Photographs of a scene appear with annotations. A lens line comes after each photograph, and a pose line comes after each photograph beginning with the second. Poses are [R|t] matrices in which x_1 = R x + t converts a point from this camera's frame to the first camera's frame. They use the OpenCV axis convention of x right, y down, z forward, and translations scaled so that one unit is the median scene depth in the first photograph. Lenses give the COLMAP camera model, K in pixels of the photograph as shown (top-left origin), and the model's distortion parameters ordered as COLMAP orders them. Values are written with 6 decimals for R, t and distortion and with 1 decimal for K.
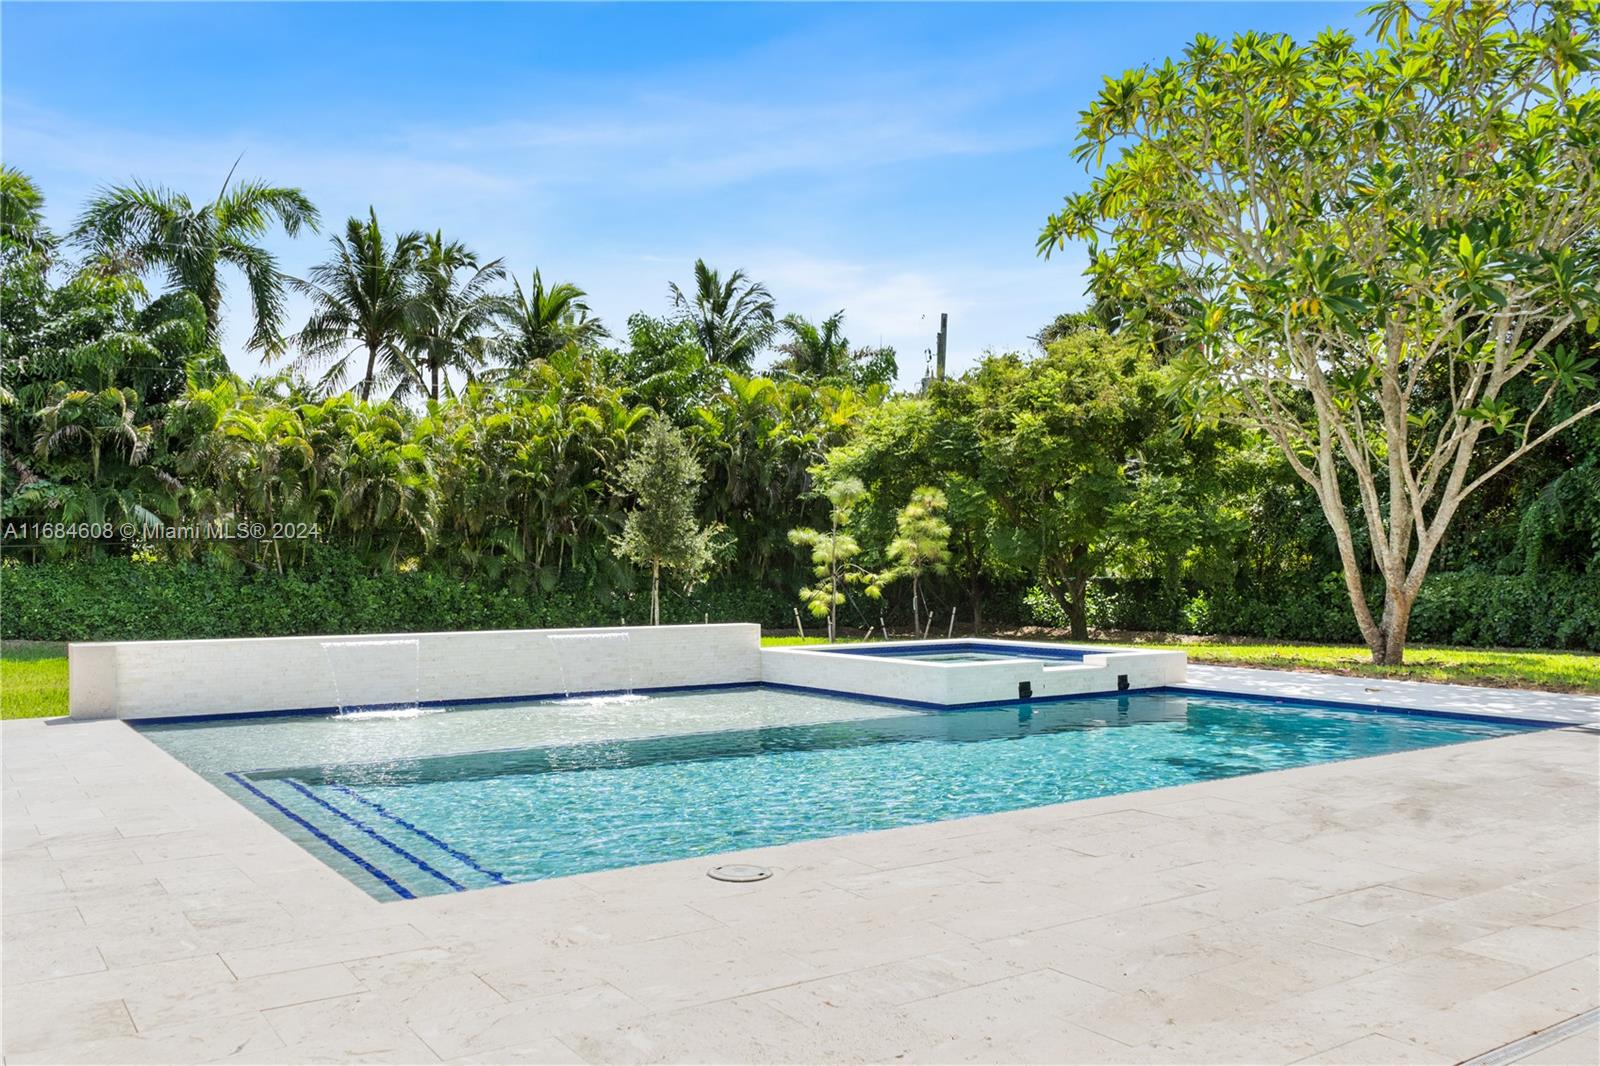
lens RADIAL K [[1292.9, 0, 800.8], [0, 1292.9, 536.6], [0, 0, 1]] dist [-0.021621, 0.003380]
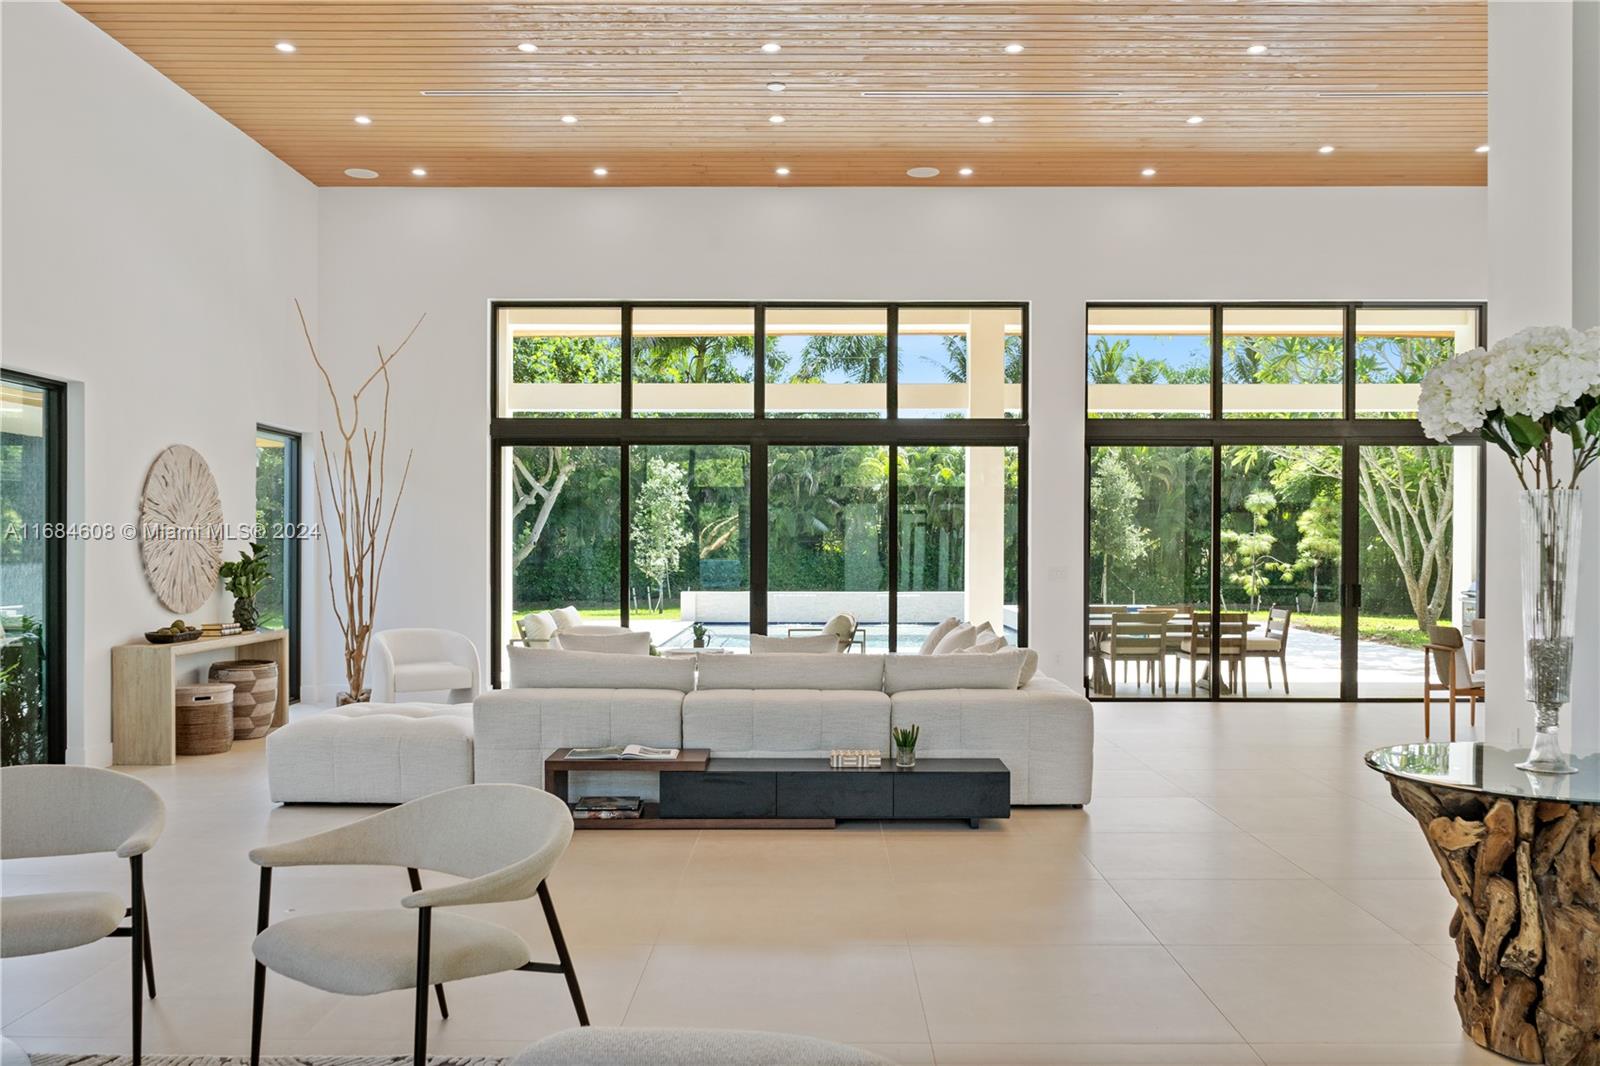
lens RADIAL K [[1292.9, 0, 803.7], [0, 1292.9, 538.3], [0, 0, 1]] dist [-0.021621, 0.003380]
pose [[0.813356, -0.001589, -0.581764, 0.617481], [0.011500, 0.999845, 0.013348, -0.029262], [0.581652, -0.017547, 0.813248, -0.522414]]
